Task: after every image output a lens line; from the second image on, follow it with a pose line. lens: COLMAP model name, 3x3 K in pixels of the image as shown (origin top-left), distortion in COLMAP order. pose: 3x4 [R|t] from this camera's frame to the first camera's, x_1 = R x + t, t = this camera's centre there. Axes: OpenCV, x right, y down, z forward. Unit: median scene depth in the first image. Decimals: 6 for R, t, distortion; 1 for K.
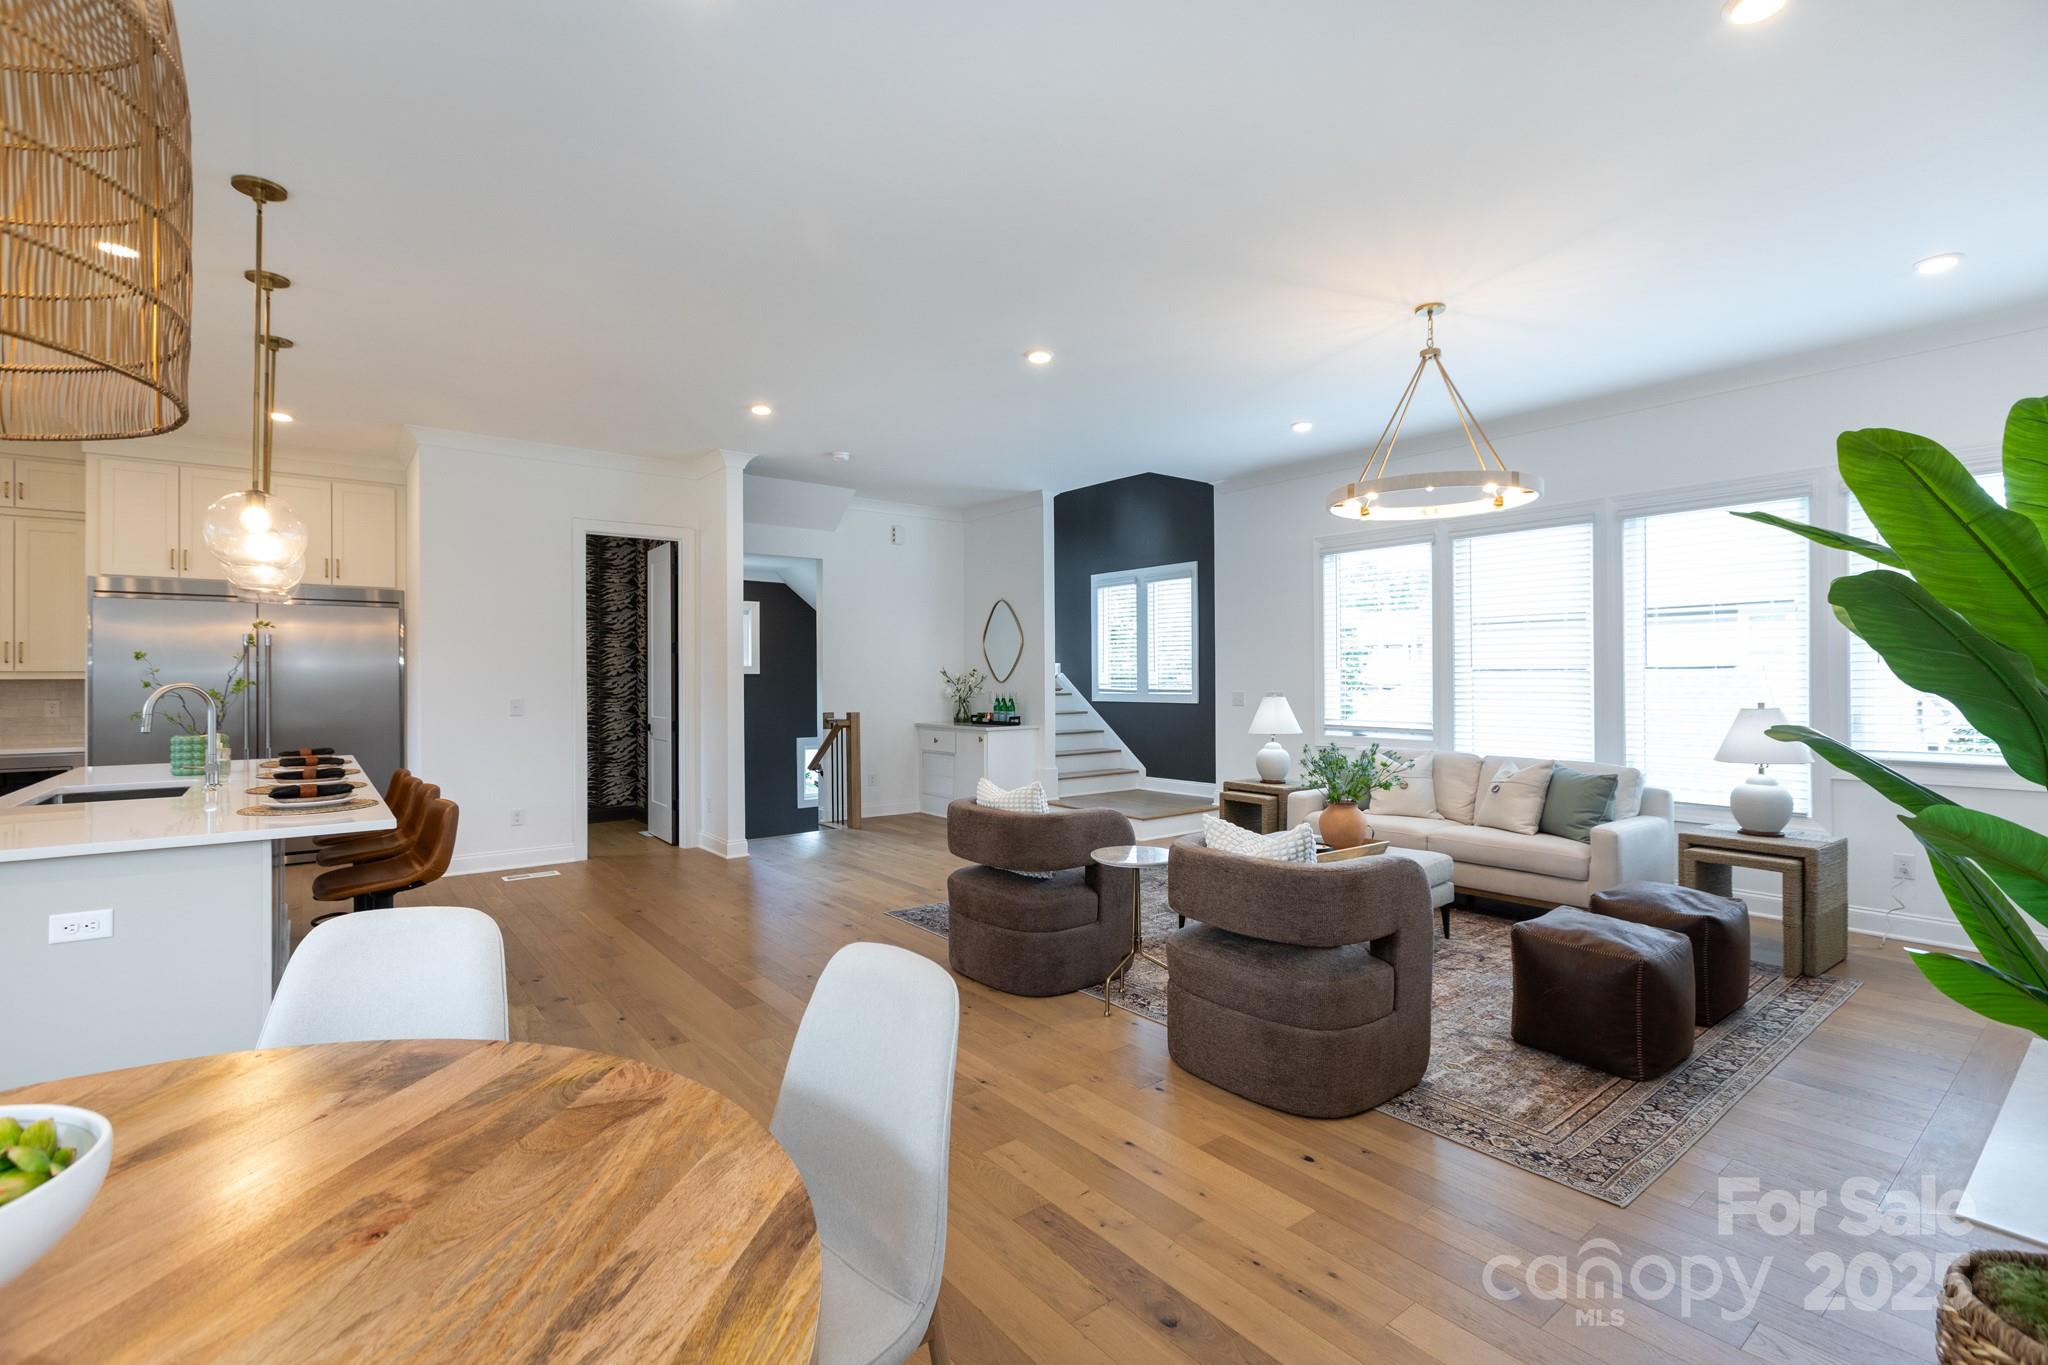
lens RADIAL K [[916.3, 0, 1016.3], [0, 916.3, 674.8], [0, 0, 1]] dist [-0.005369, 0.000806]
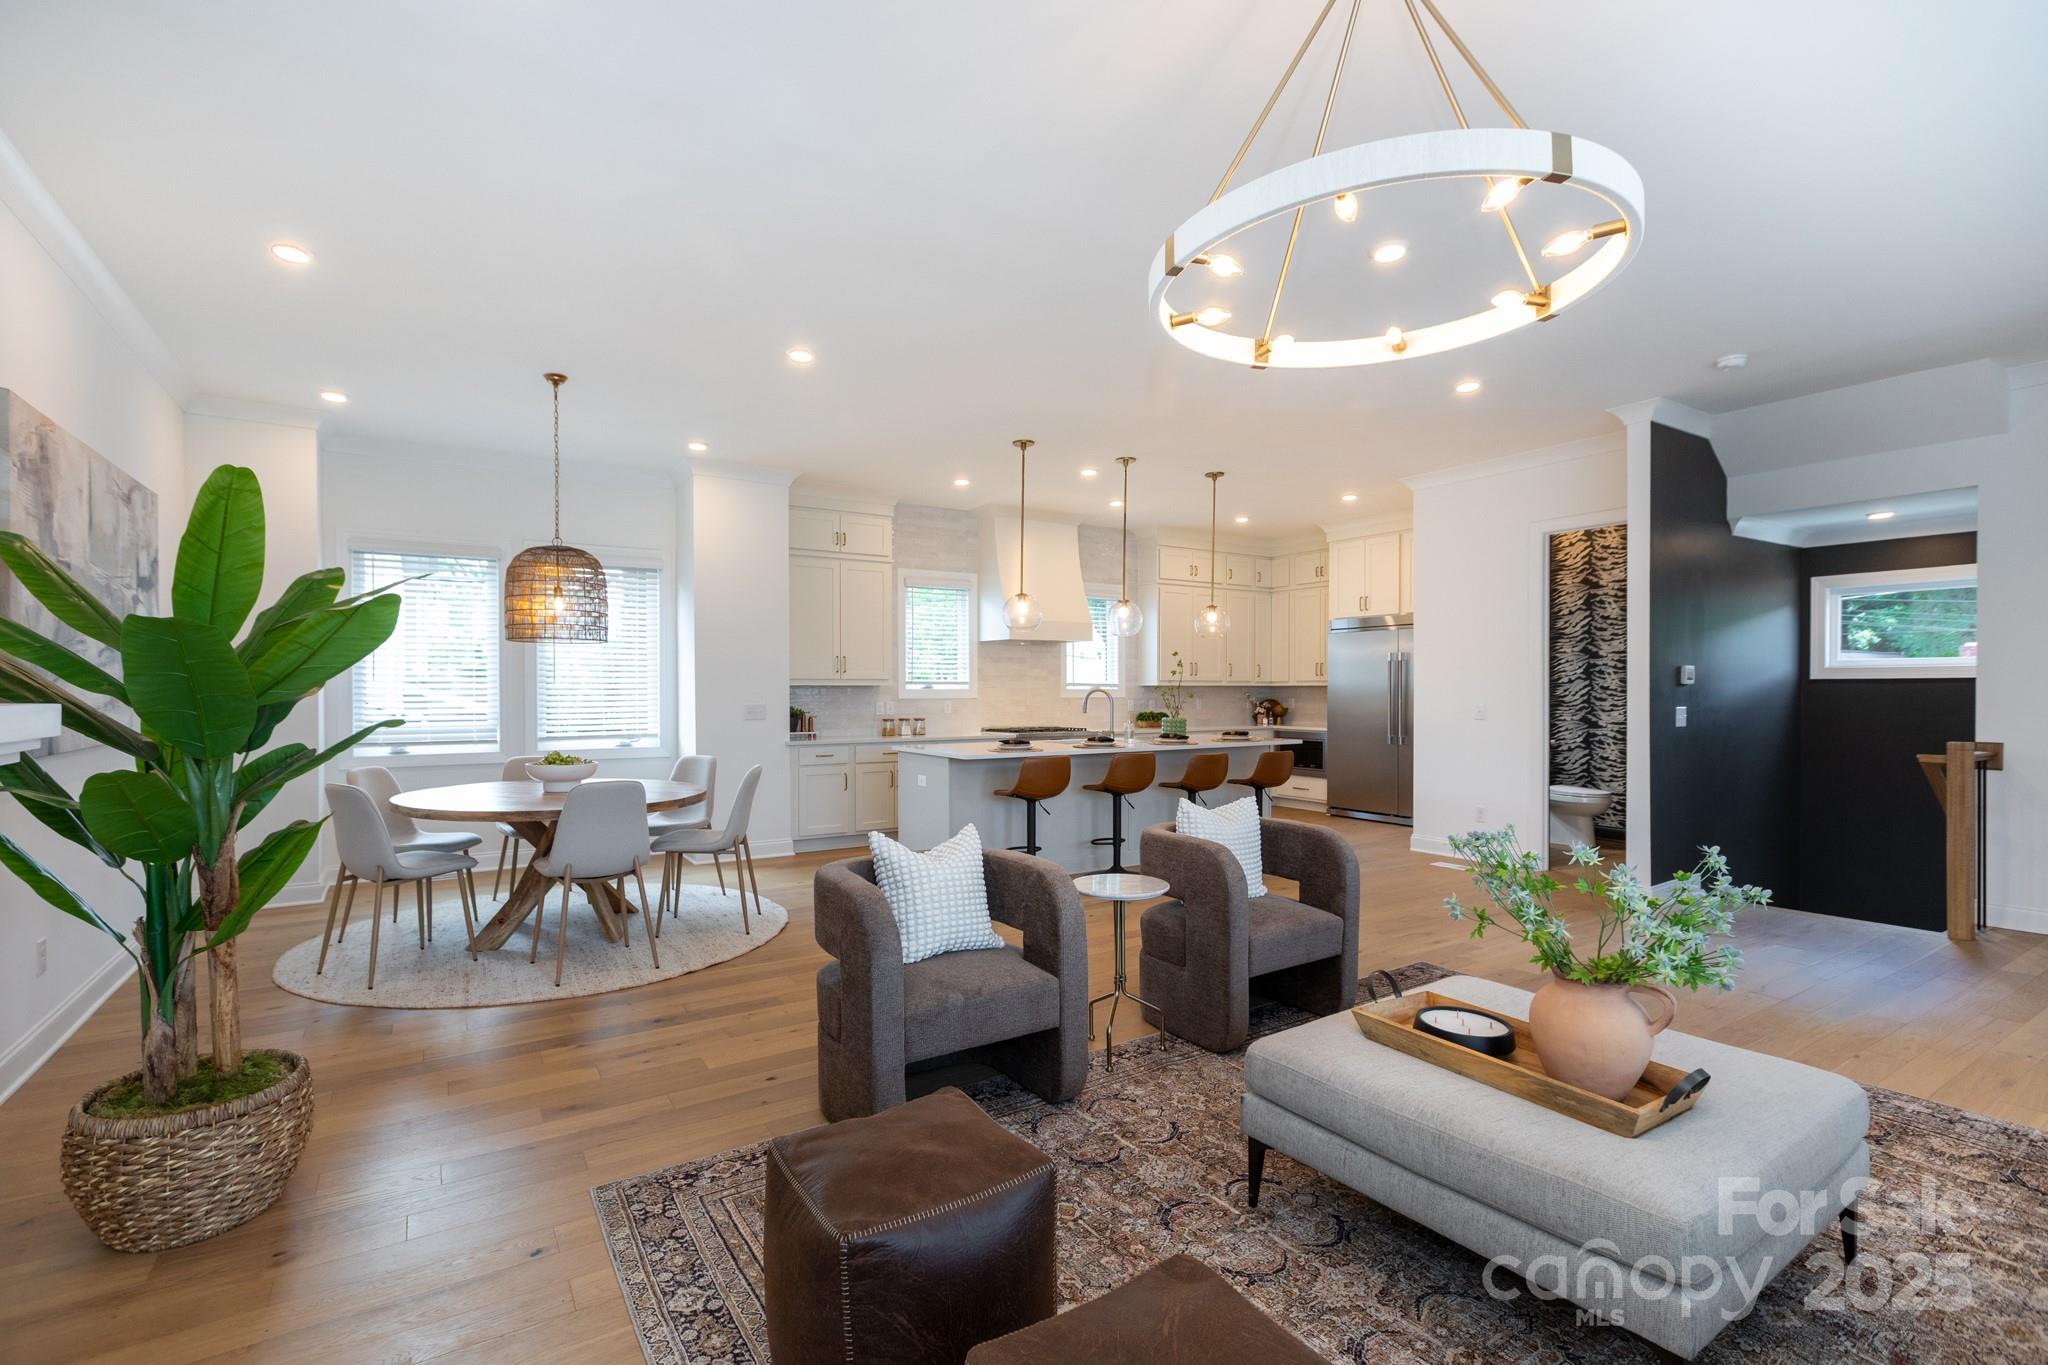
lens RADIAL K [[916.3, 0, 987.7], [0, 916.3, 698.7], [0, 0, 1]] dist [-0.005369, 0.000806]
pose [[-0.101702, 0.013143, -0.994728, 1.330169], [0.000502, 0.999913, 0.013160, 0.008457], [0.994815, 0.000839, -0.101700, 1.256064]]
